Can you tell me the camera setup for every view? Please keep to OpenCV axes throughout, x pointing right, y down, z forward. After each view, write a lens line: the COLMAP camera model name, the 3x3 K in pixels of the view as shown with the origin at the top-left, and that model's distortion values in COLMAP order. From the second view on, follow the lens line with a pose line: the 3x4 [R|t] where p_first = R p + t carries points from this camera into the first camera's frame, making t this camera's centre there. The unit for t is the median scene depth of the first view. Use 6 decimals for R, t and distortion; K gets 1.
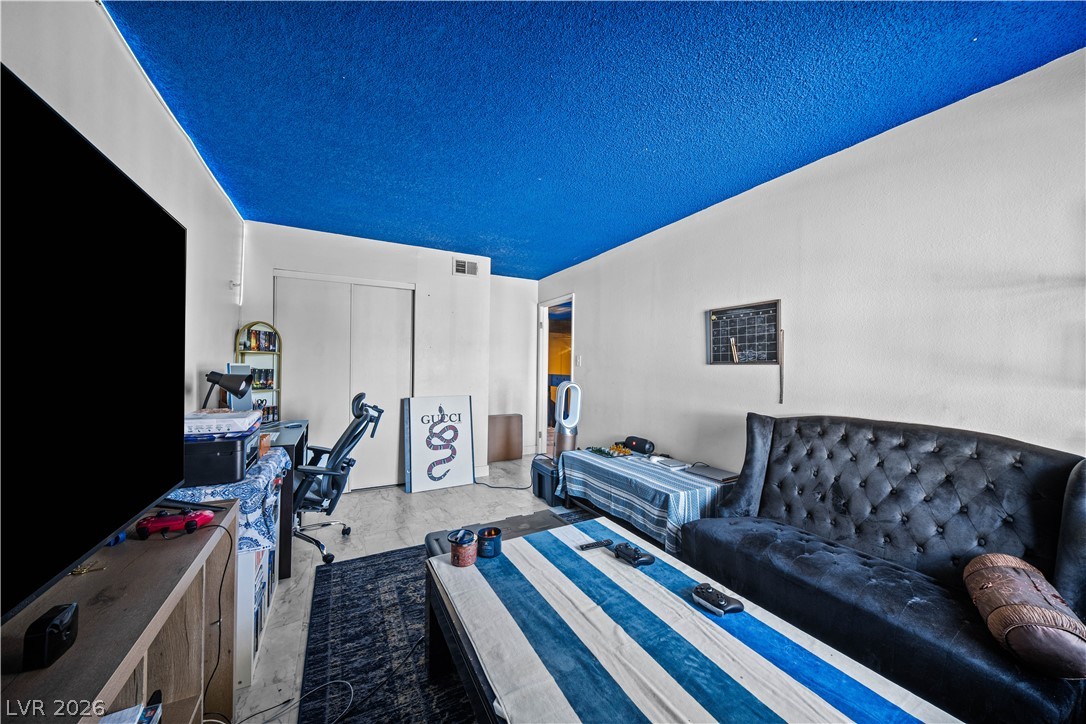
lens RADIAL K [[374.7, 0, 543.5], [0, 374.7, 363.5], [0, 0, 1]] dist [0.008538, -0.007800]
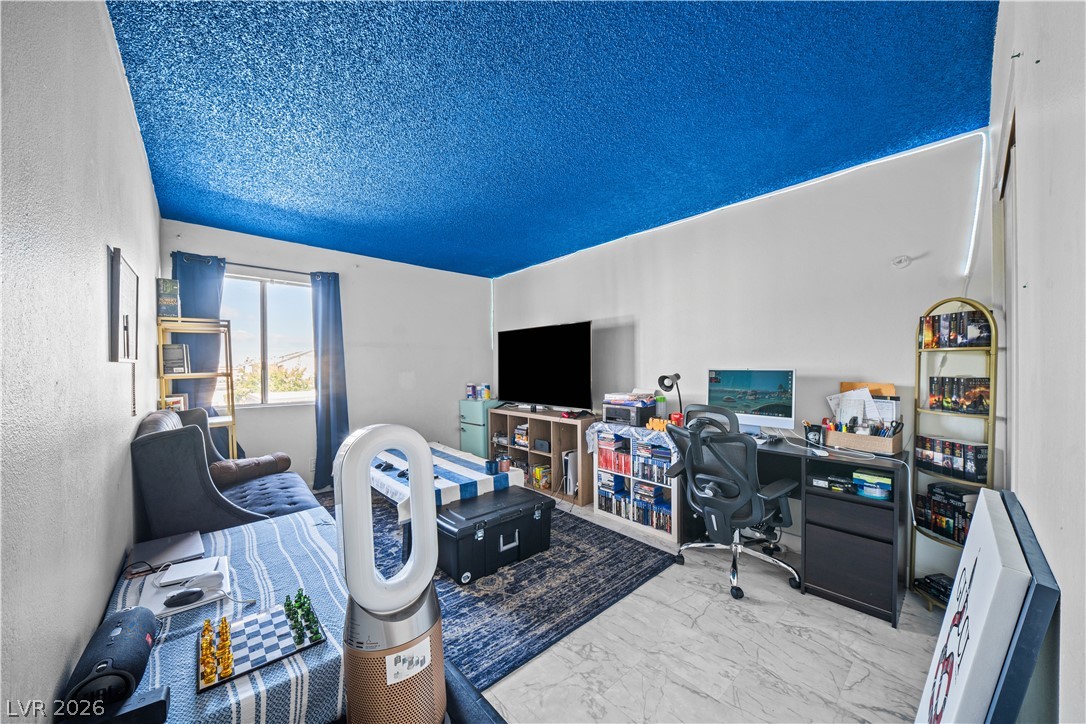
lens RADIAL K [[374.7, 0, 543.5], [0, 374.7, 363.5], [0, 0, 1]] dist [0.008538, -0.007800]
pose [[-0.970889, -0.005186, -0.239475, 0.022857], [-0.002368, 0.999925, -0.012055, 0.002020], [0.239519, -0.011137, -0.970828, 1.432210]]
